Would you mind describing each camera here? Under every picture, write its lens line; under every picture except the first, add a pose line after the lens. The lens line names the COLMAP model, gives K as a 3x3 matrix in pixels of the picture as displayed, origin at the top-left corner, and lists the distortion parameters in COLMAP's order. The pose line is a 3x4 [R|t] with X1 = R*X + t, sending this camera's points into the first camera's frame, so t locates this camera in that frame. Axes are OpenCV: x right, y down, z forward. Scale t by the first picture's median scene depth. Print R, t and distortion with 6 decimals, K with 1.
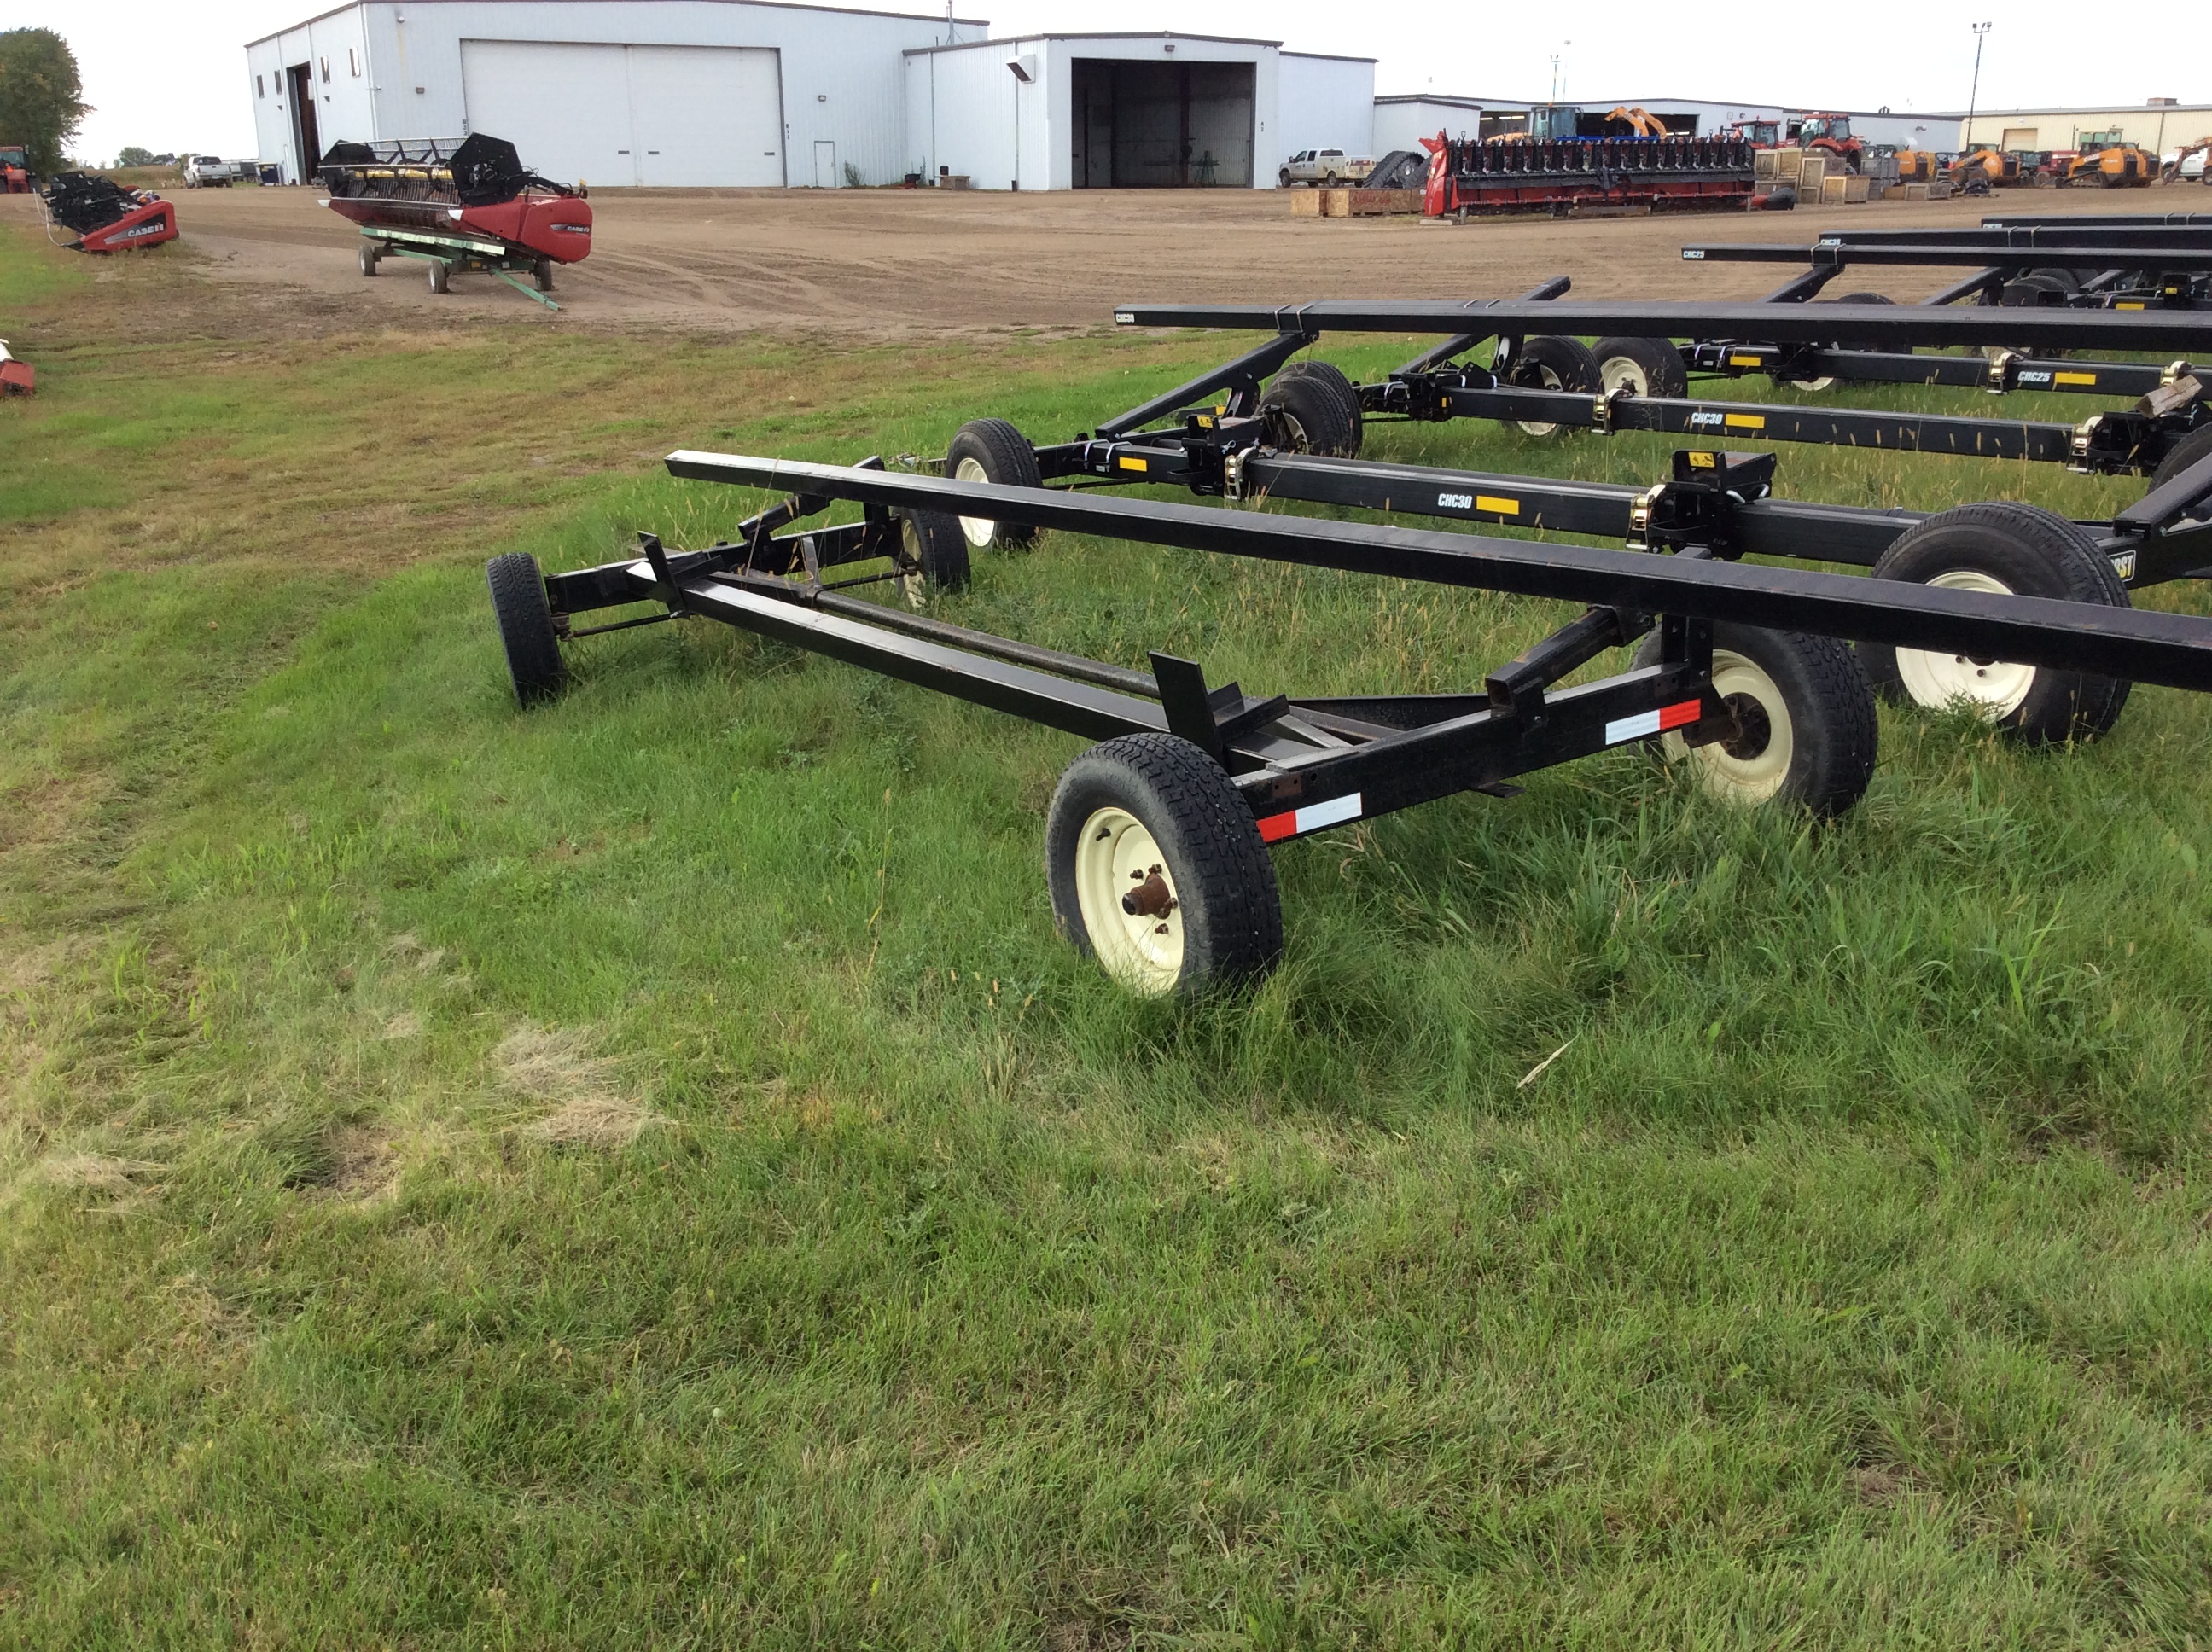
lens RADIAL K [[2090.6, 0, 1101.4], [0, 2090.6, 892.9], [0, 0, 1]] dist [0.097547, -0.170533]
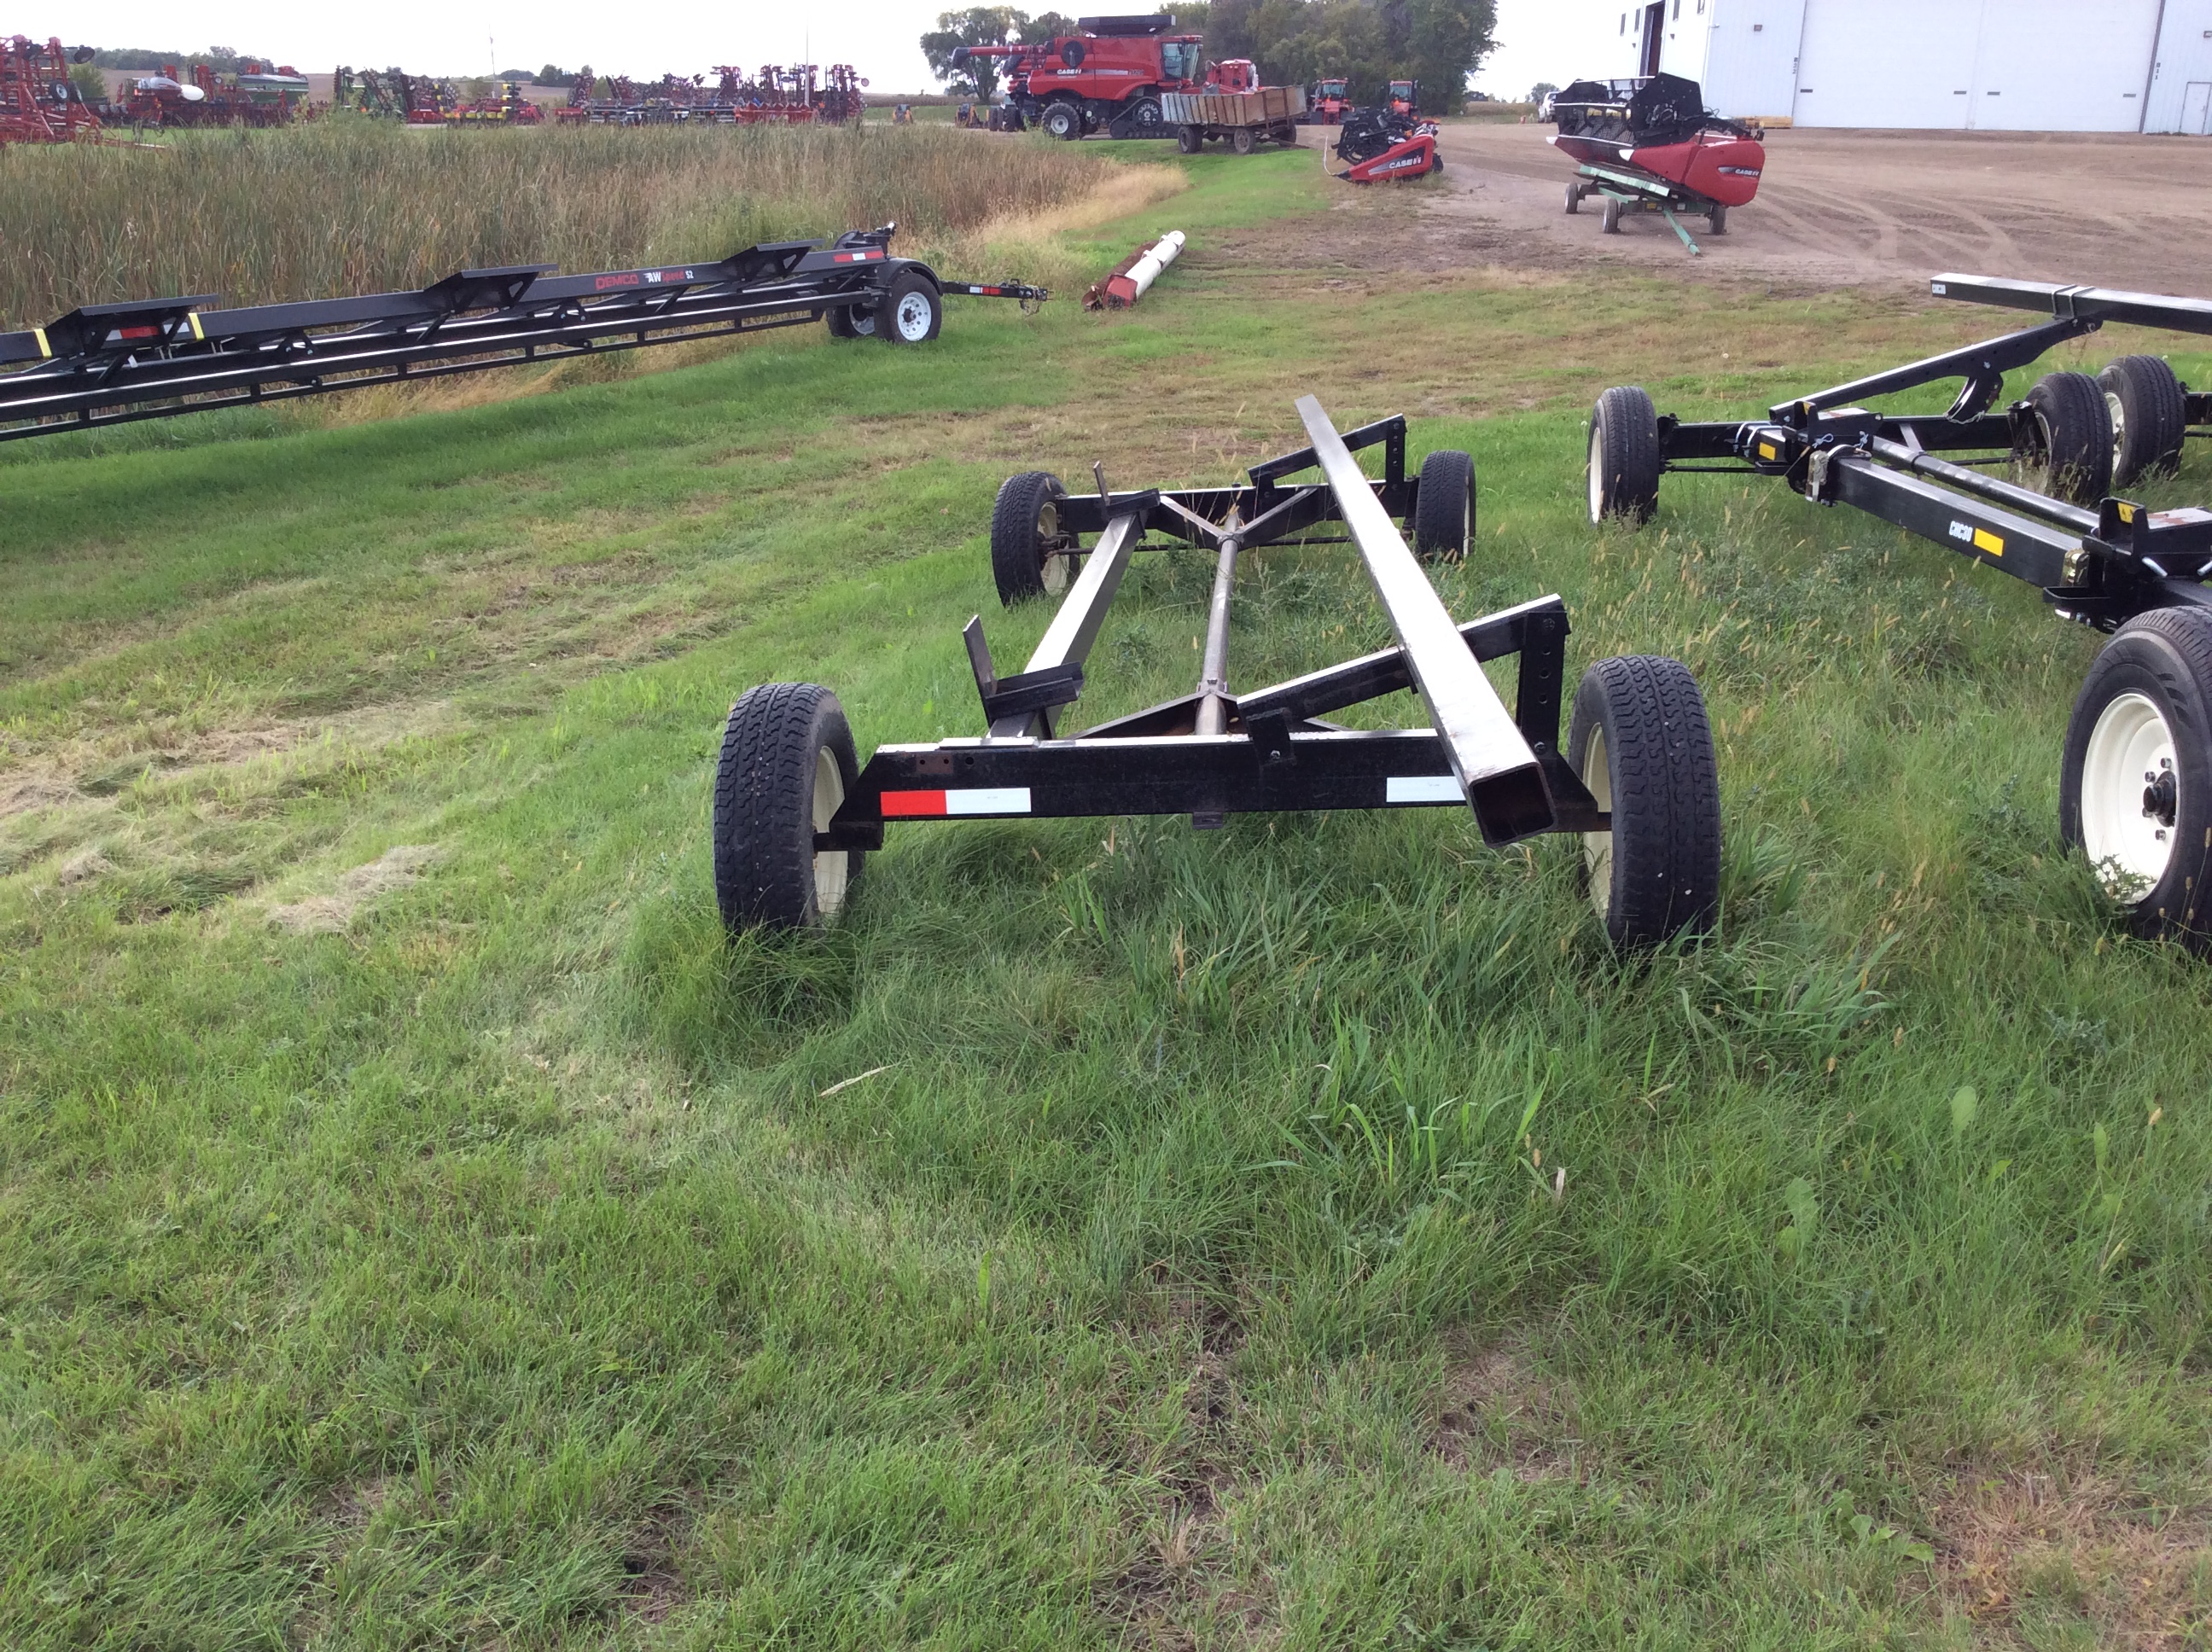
lens RADIAL K [[2090.6, 0, 1101.4], [0, 2090.6, 892.9], [0, 0, 1]] dist [0.097547, -0.170533]
pose [[0.796103, 0.225251, -0.561678, 0.135473], [-0.210328, 0.973273, 0.092203, -0.018709], [0.567435, 0.044734, 0.822202, 0.046564]]
